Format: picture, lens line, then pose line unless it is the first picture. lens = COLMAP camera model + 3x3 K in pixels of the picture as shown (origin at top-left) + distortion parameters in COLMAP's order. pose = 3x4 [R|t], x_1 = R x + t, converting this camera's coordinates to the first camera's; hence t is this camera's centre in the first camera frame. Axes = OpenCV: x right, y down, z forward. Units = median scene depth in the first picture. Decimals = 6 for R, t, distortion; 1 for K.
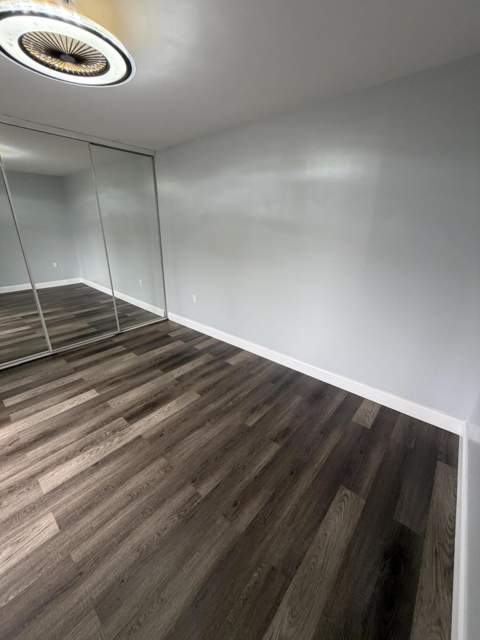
lens RADIAL K [[255.5, 0, 241.3], [0, 255.5, 317.1], [0, 0, 1]] dist [-0.000626, 0.000287]
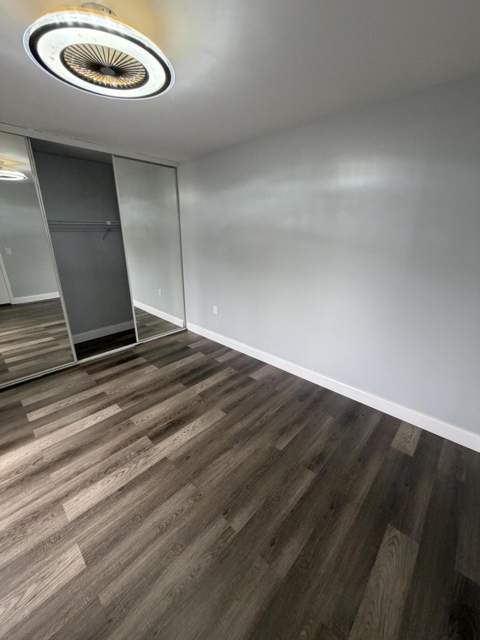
lens RADIAL K [[255.5, 0, 241.1], [0, 255.5, 316.9], [0, 0, 1]] dist [-0.000626, 0.000287]
pose [[0.998999, 0.006862, -0.044211, -0.070646], [-0.008005, 0.999637, -0.025722, -0.033419], [0.044018, 0.026050, 0.998691, 0.044757]]
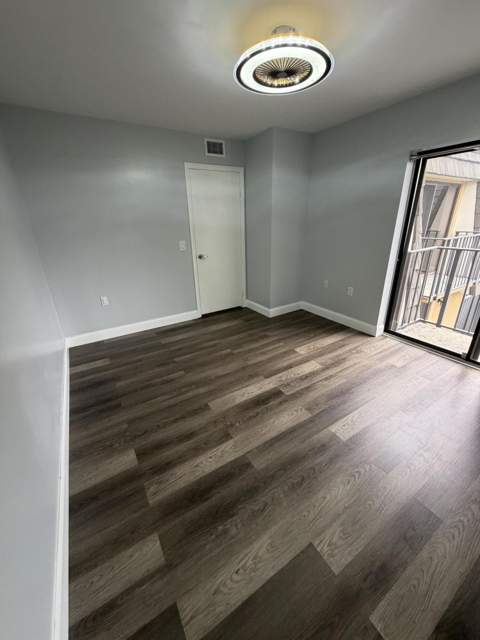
lens RADIAL K [[255.5, 0, 241.8], [0, 255.5, 316.1], [0, 0, 1]] dist [-0.000626, 0.000287]
pose [[-0.953745, -0.098263, 0.284104, -0.554137], [0.113230, 0.758043, 0.642300, -0.535561], [-0.278477, 0.644760, -0.711853, 1.576458]]
